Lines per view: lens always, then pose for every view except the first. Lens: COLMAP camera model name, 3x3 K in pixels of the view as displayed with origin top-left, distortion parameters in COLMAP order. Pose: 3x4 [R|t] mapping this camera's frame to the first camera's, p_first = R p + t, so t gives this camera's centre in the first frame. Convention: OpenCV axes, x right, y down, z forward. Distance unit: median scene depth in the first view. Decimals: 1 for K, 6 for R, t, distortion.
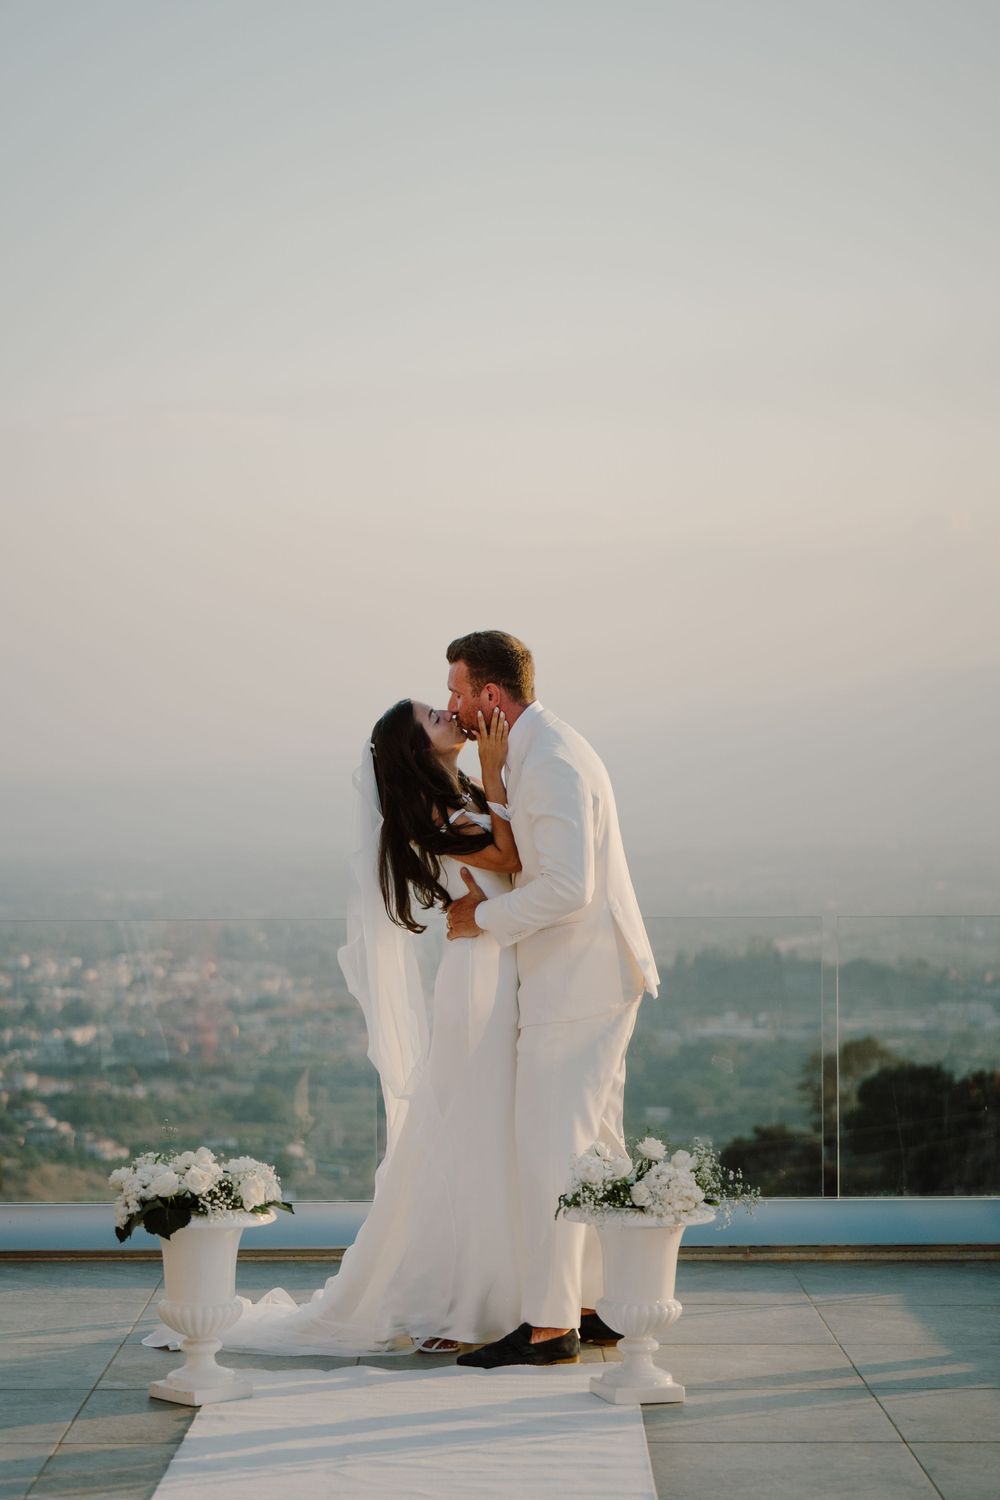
lens RADIAL K [[2971.8, 0, 500.0], [0, 2971.8, 750.0], [0, 0, 1]] dist [-0.026231, -0.246616]
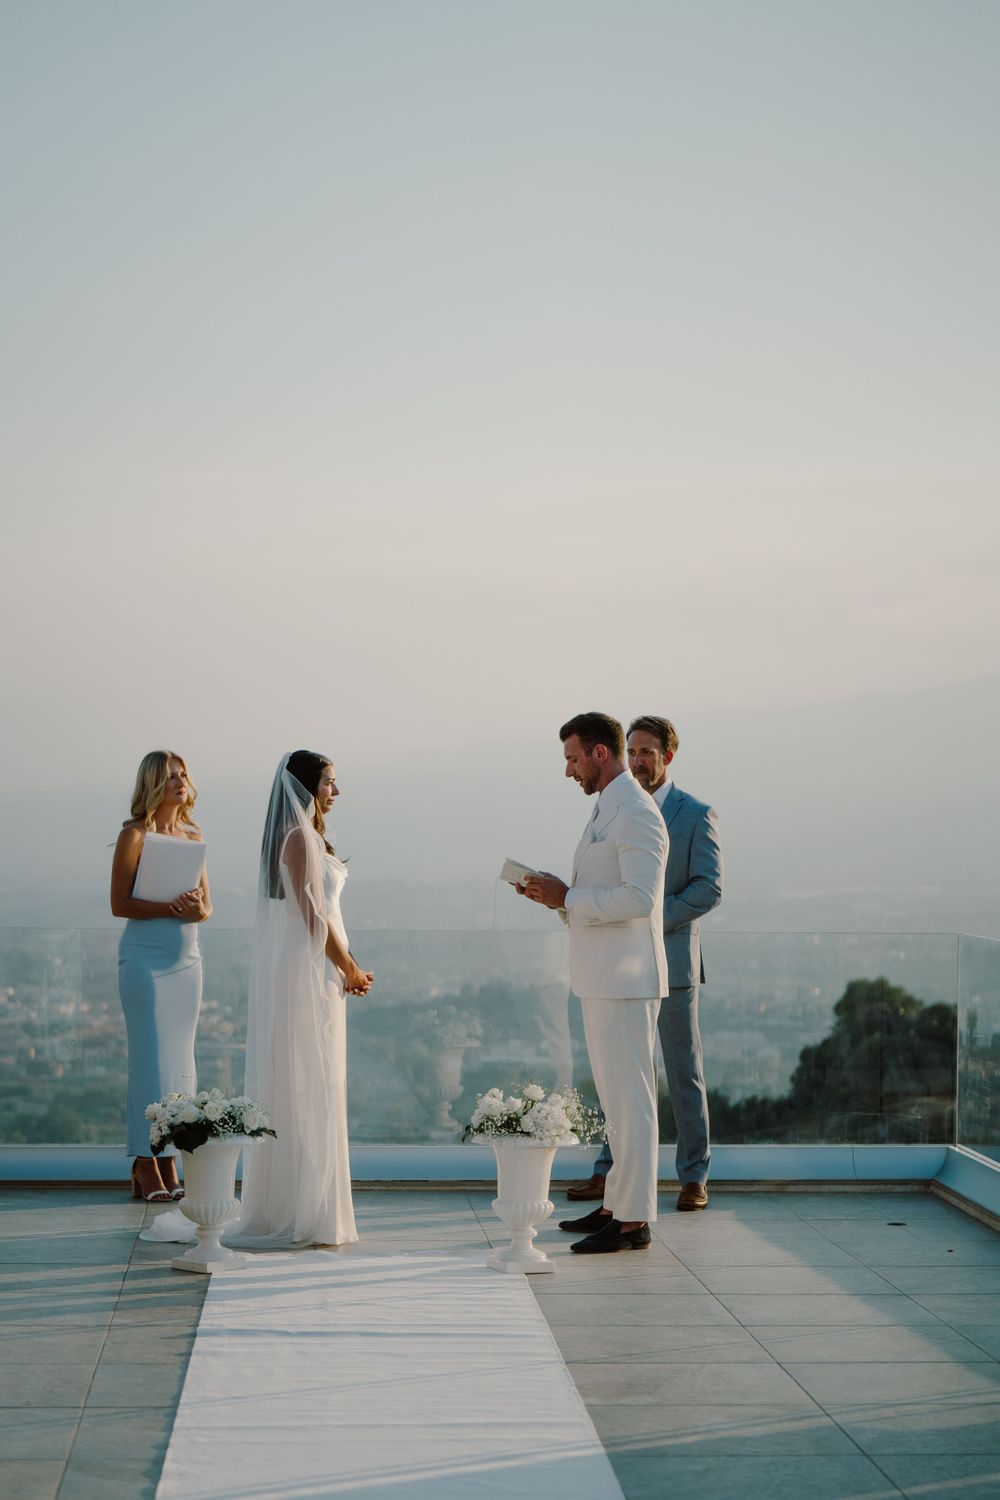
lens RADIAL K [[2971.8, 0, 500.0], [0, 2971.8, 750.0], [0, 0, 1]] dist [-0.026231, -0.246616]
pose [[0.997094, 0.016377, 0.074397, -0.072692], [-0.015583, 0.999815, -0.011244, -0.011618], [-0.074567, 0.010052, 0.997165, -0.403474]]
